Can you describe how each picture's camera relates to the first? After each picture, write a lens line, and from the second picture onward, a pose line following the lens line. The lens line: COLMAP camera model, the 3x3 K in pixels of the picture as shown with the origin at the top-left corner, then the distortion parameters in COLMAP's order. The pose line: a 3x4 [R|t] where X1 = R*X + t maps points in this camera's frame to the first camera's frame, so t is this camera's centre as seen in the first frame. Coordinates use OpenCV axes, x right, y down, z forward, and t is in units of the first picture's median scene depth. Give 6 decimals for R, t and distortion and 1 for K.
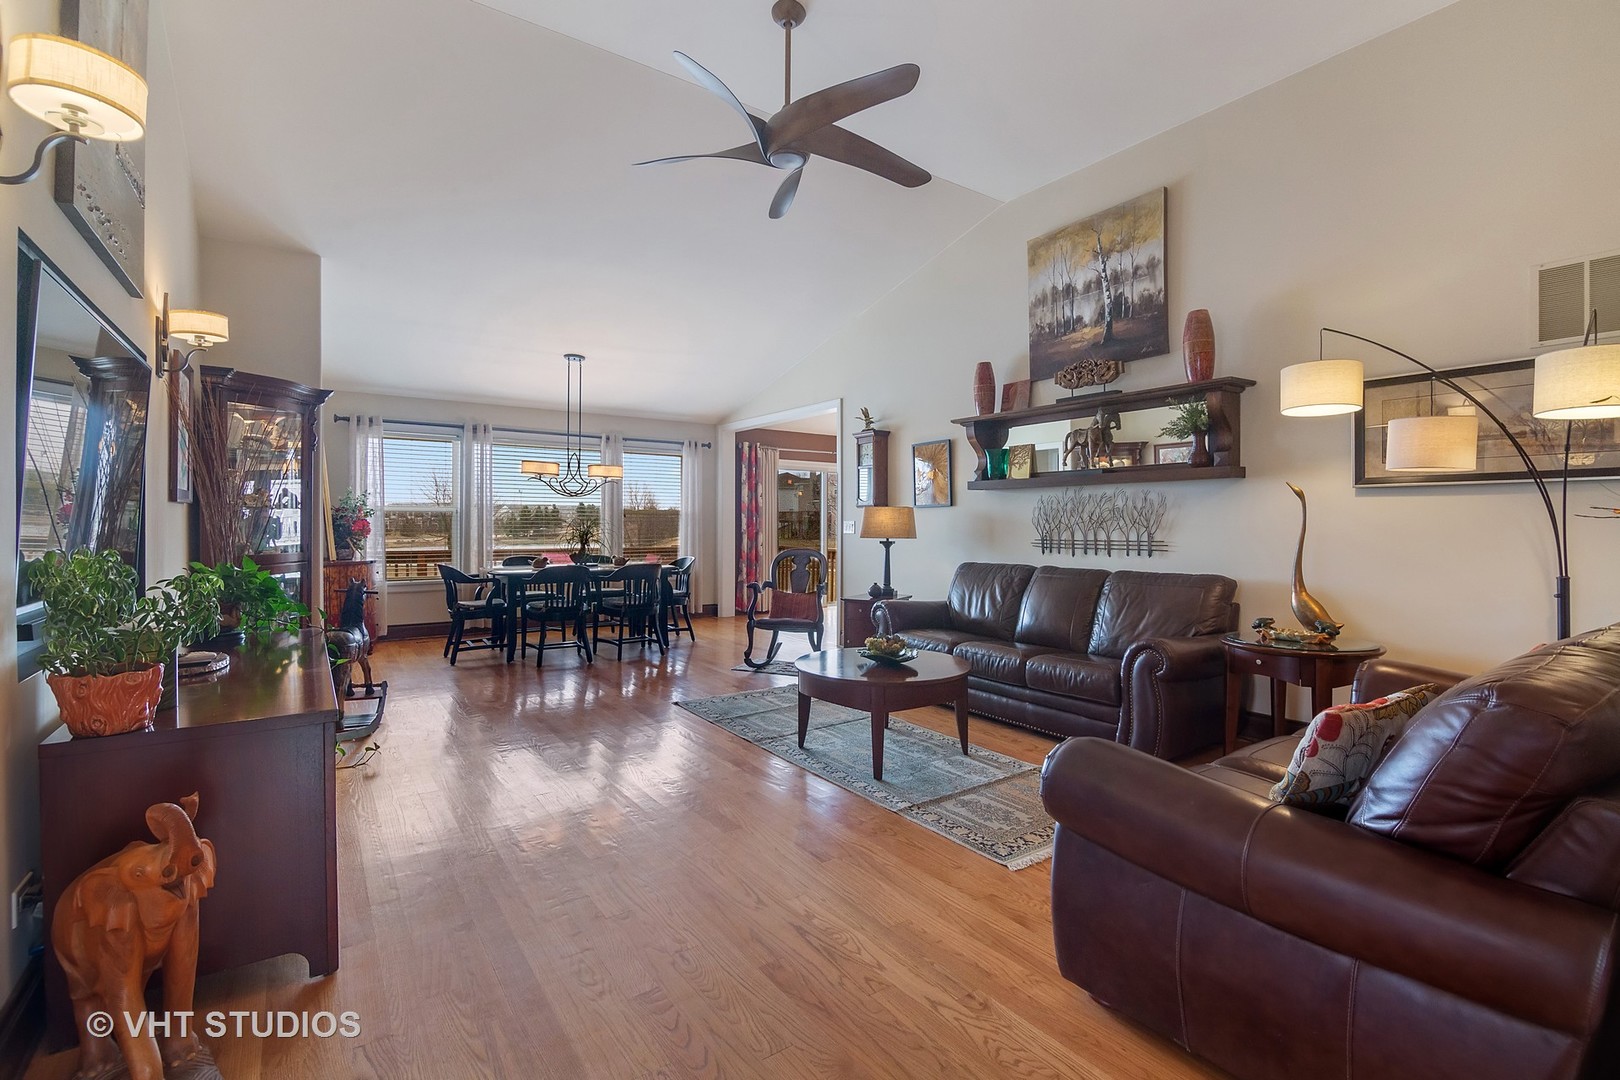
lens RADIAL K [[721.7, 0, 800.6], [0, 721.7, 526.2], [0, 0, 1]] dist [-0.014553, -0.000297]
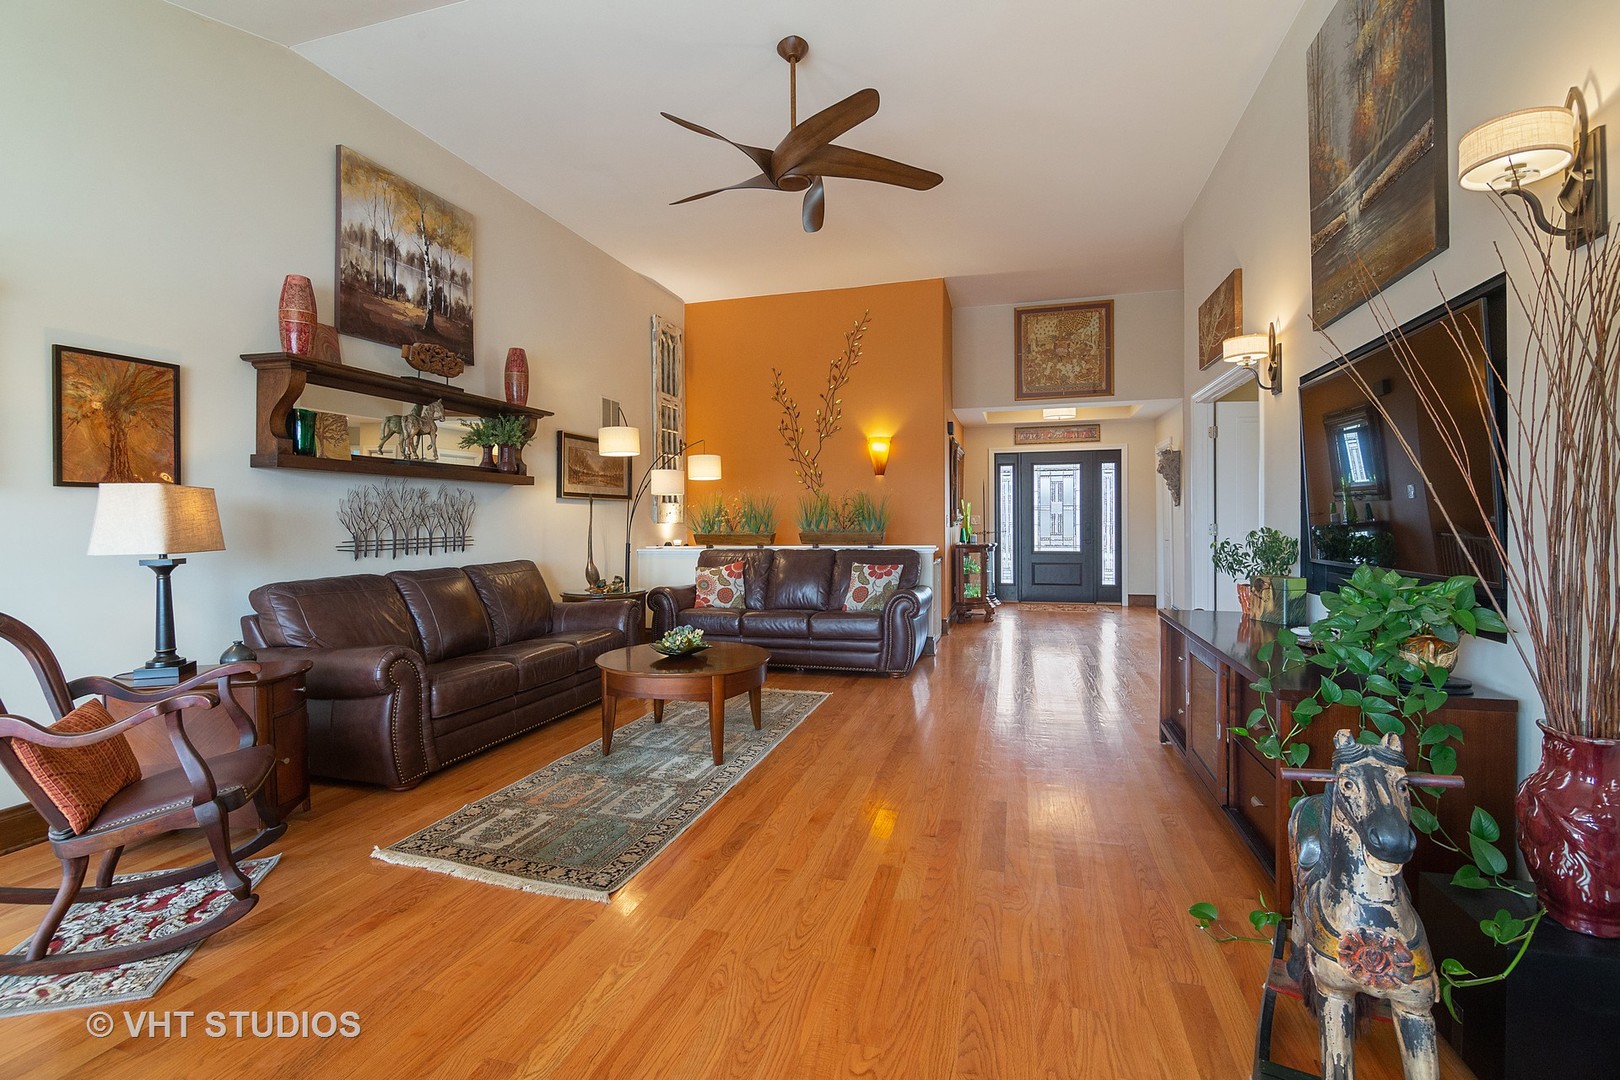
lens RADIAL K [[721.7, 0, 800.6], [0, 721.7, 526.2], [0, 0, 1]] dist [-0.014553, -0.000297]
pose [[-0.630257, -0.004236, 0.776375, -0.615653], [0.010849, 0.999839, 0.014263, -0.004102], [-0.776310, 0.017412, -0.630110, 1.201229]]
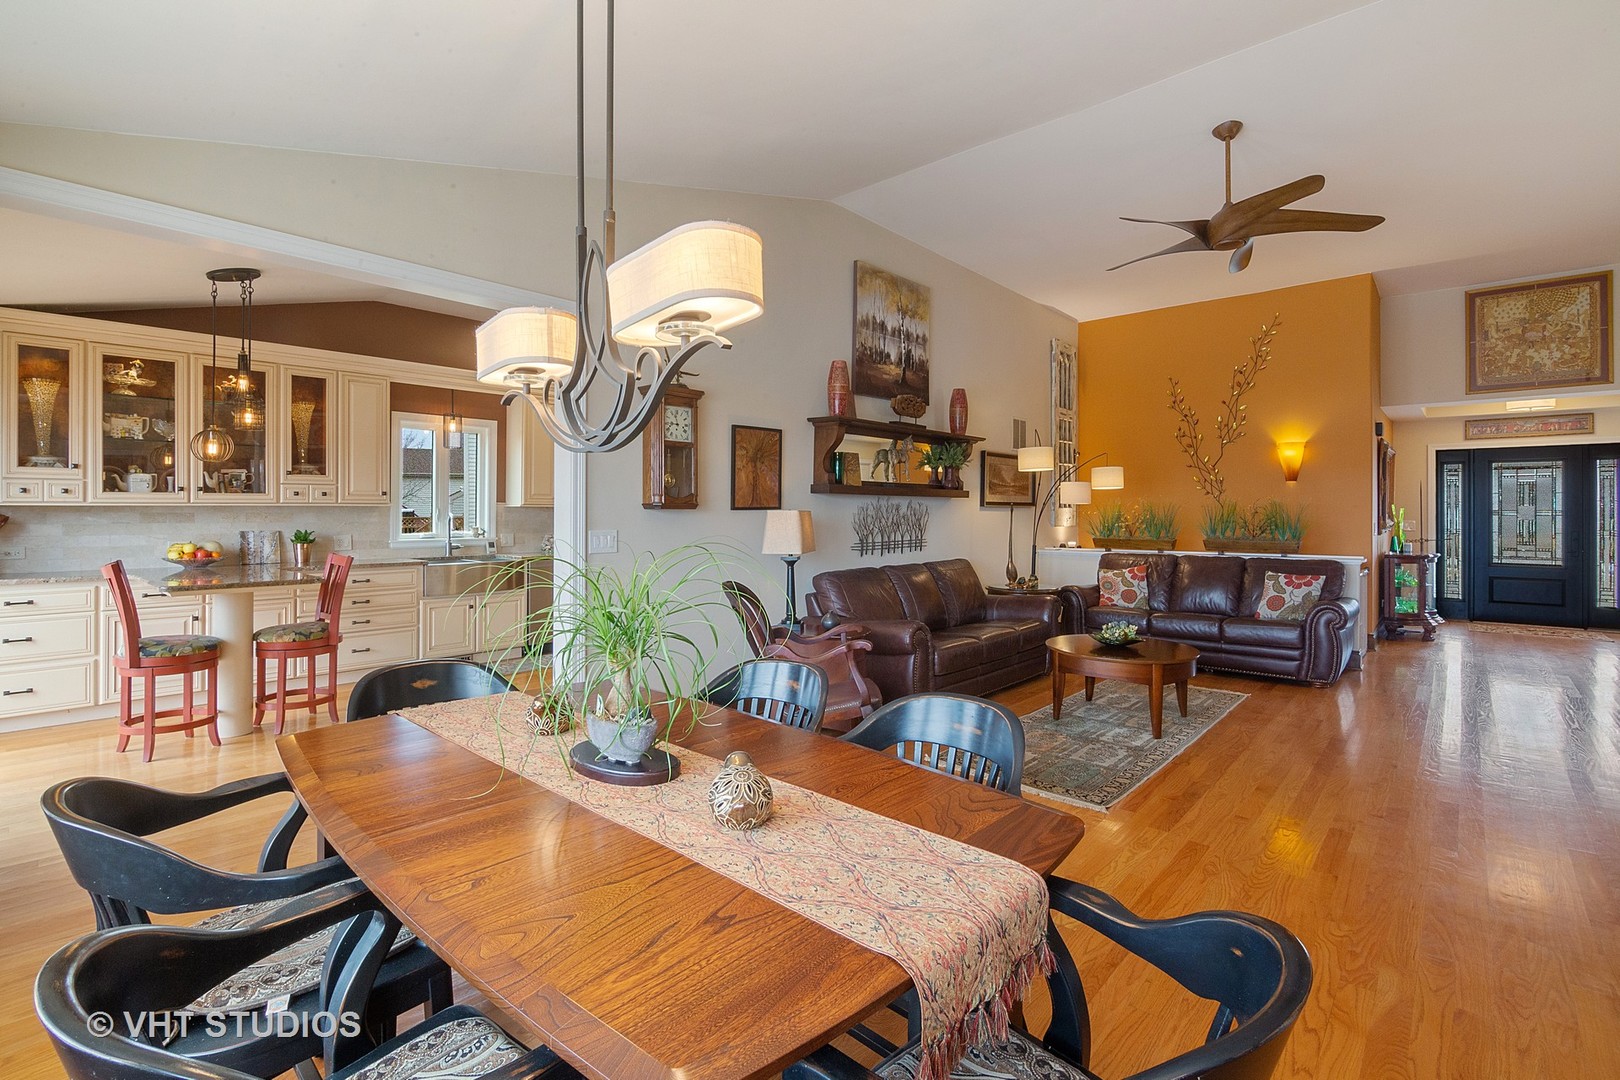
lens RADIAL K [[730.8, 0, 807.3], [0, 730.8, 509.7], [0, 0, 1]] dist [-0.018473, -0.000783]
pose [[-0.231566, -0.000621, 0.972819, -0.765402], [0.003441, 0.999993, 0.001458, -0.036305], [-0.972813, 0.003685, -0.231563, 1.435019]]
